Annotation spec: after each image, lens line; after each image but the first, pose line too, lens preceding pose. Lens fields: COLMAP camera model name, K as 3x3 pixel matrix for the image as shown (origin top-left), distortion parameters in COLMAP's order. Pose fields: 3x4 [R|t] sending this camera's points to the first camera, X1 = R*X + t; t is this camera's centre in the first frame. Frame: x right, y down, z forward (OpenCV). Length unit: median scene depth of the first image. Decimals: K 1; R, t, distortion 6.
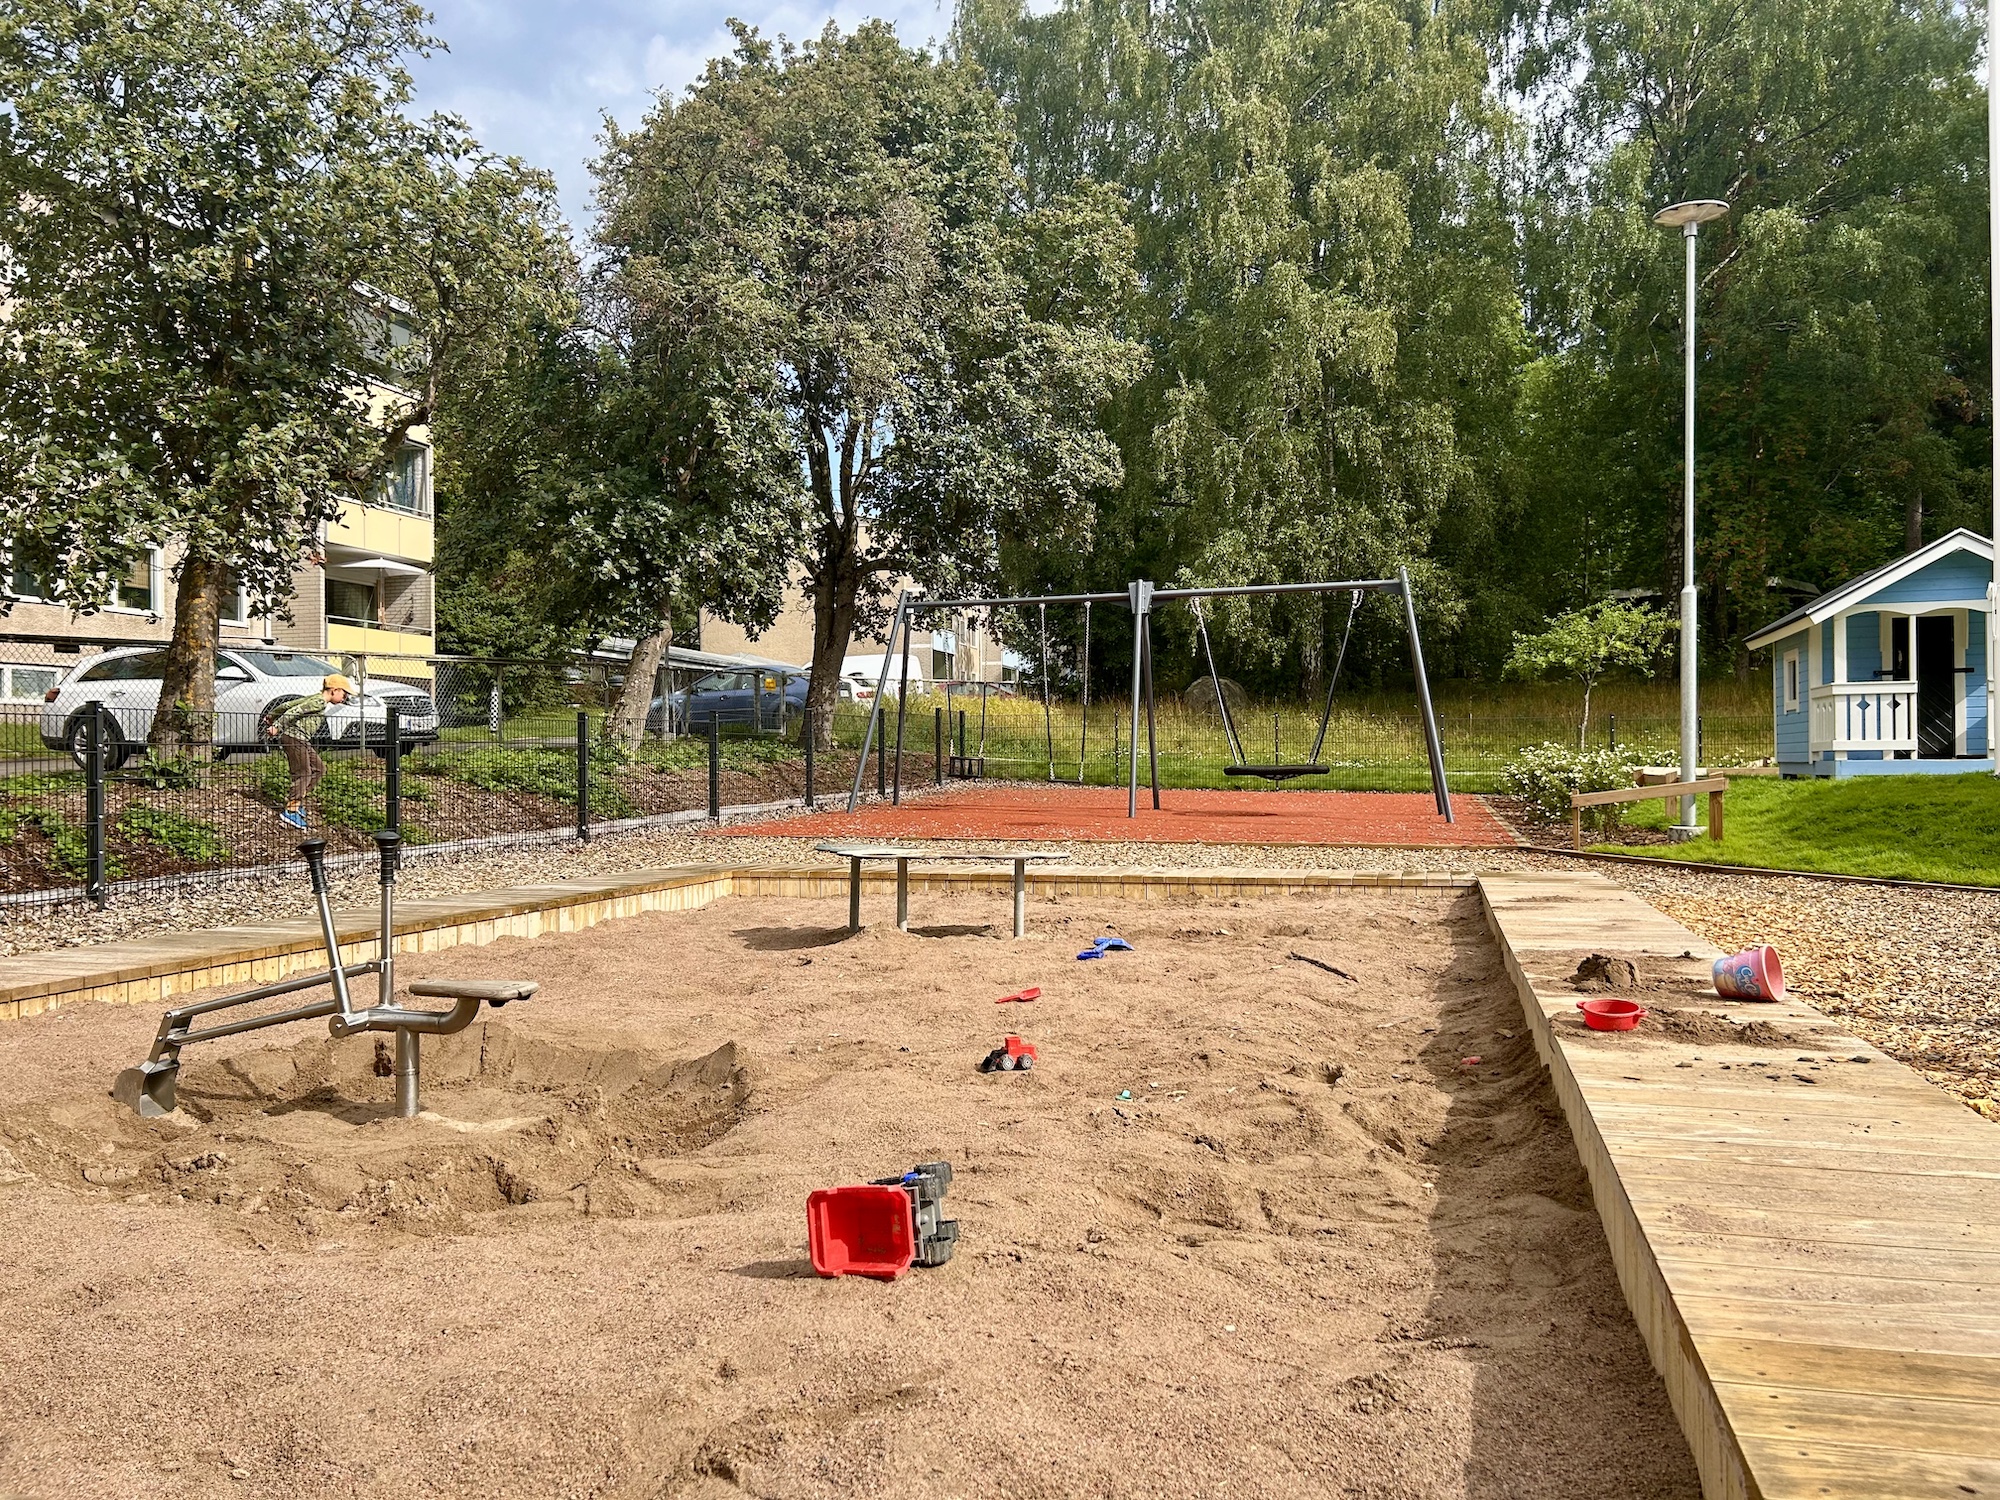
lens RADIAL K [[1523.9, 0, 996.6], [0, 1523.9, 746.1], [0, 0, 1]] dist [0.001574, 0.002066]
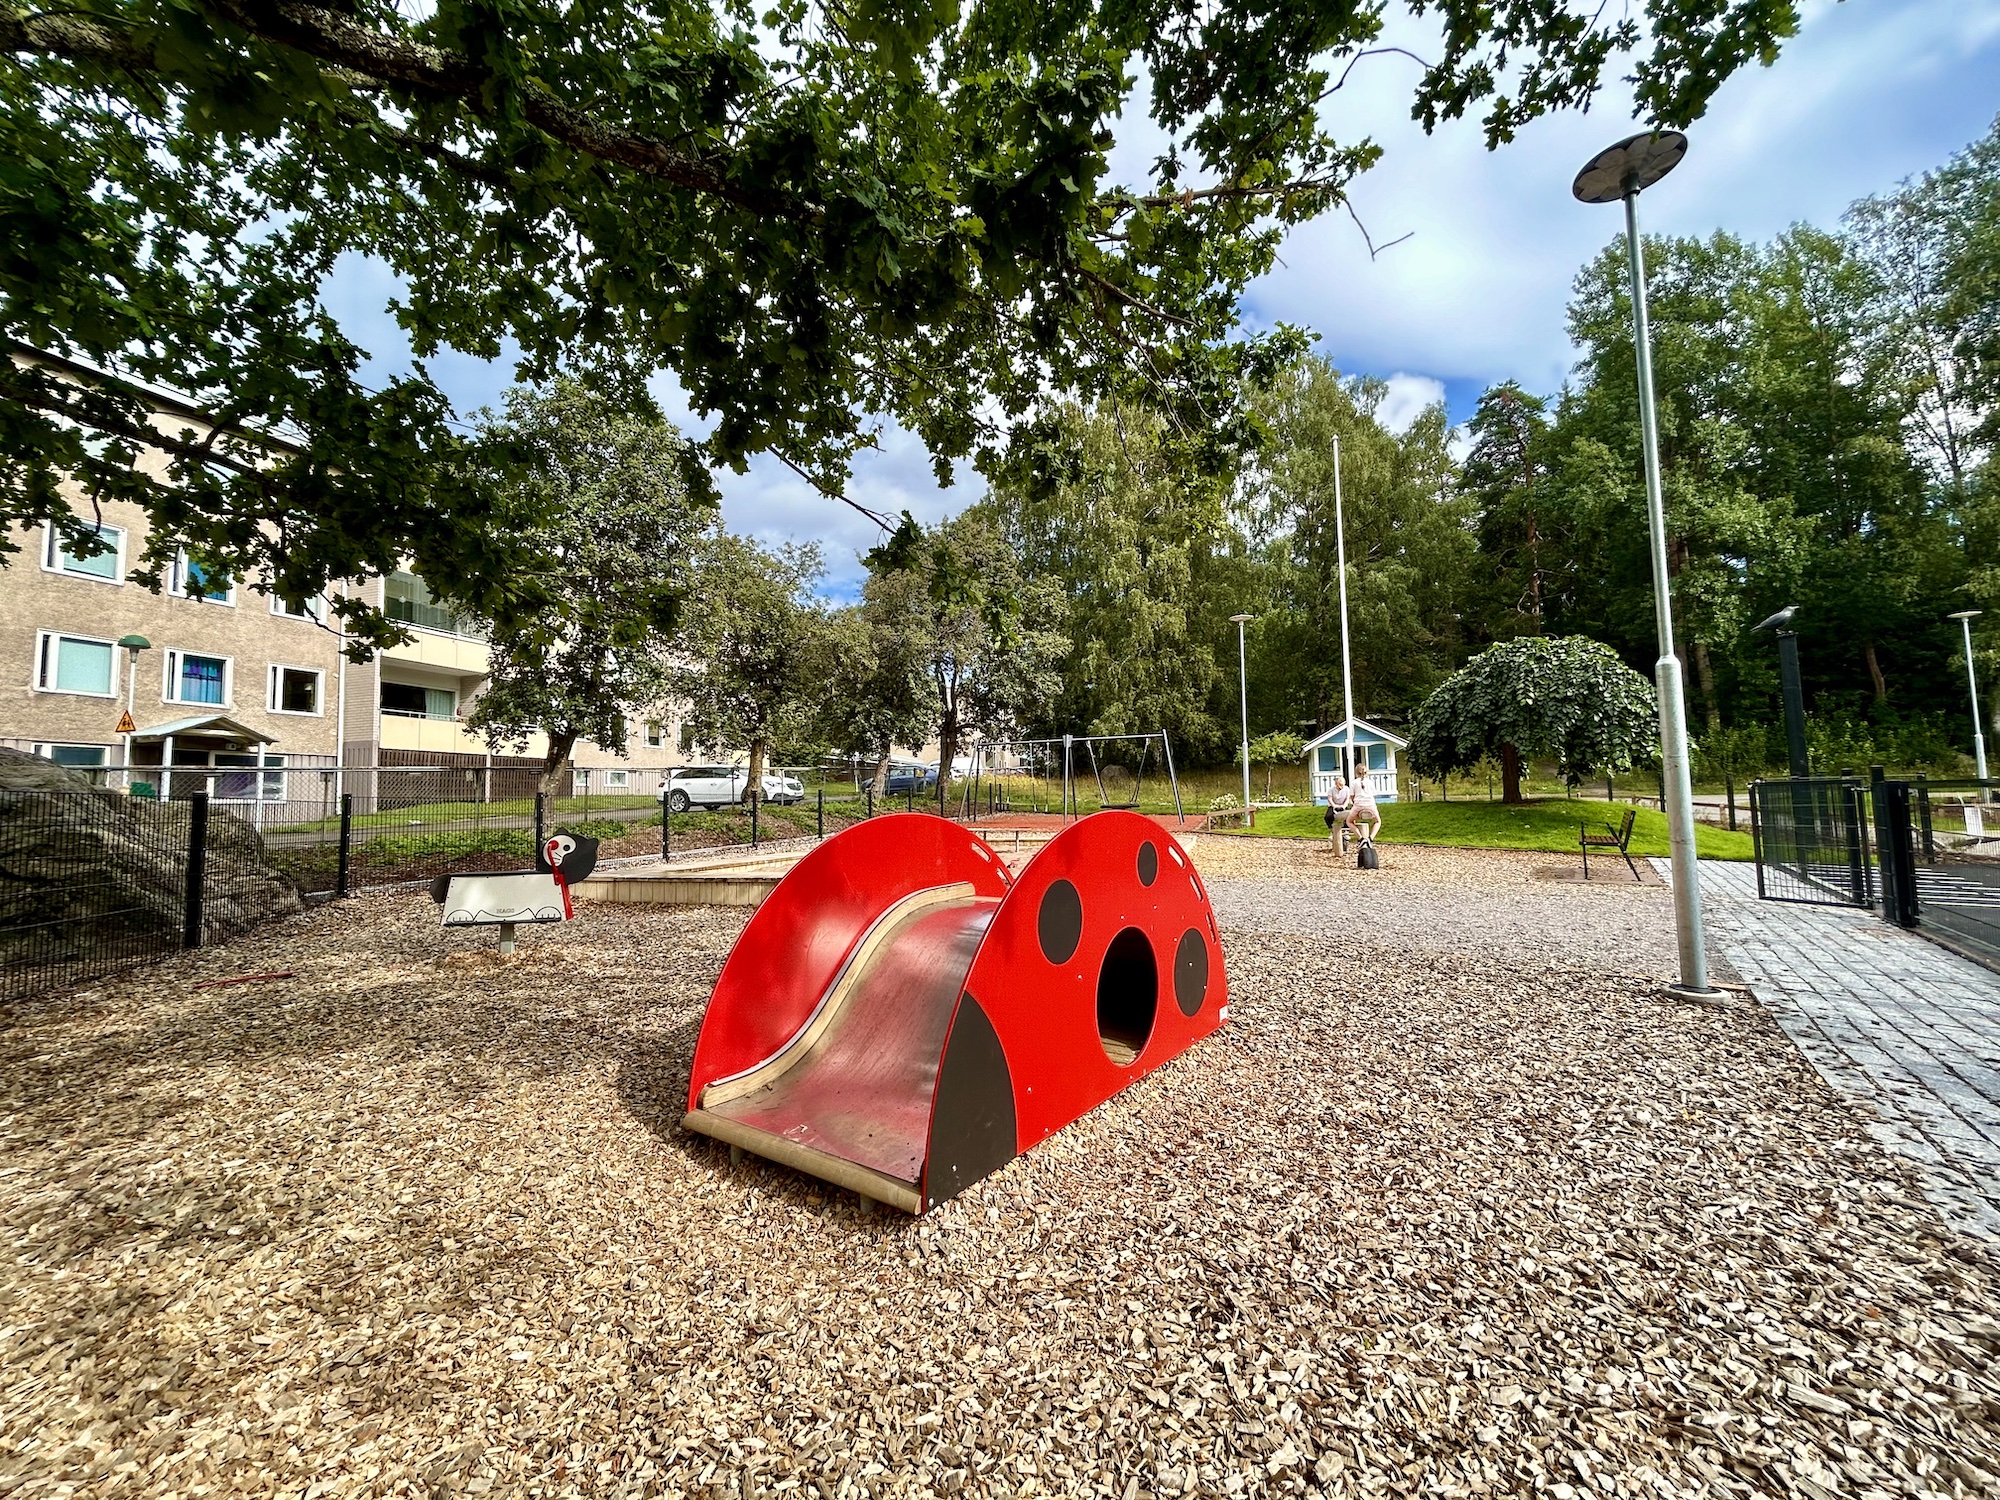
lens RADIAL K [[802.0, 0, 996.7], [0, 802.0, 750.1], [0, 0, 1]] dist [0.000134, 0.000000]
pose [[0.999502, -0.015378, -0.027567, 0.007367], [0.013758, 0.998219, -0.058043, -0.002748], [0.028410, 0.057635, 0.997933, -0.280787]]
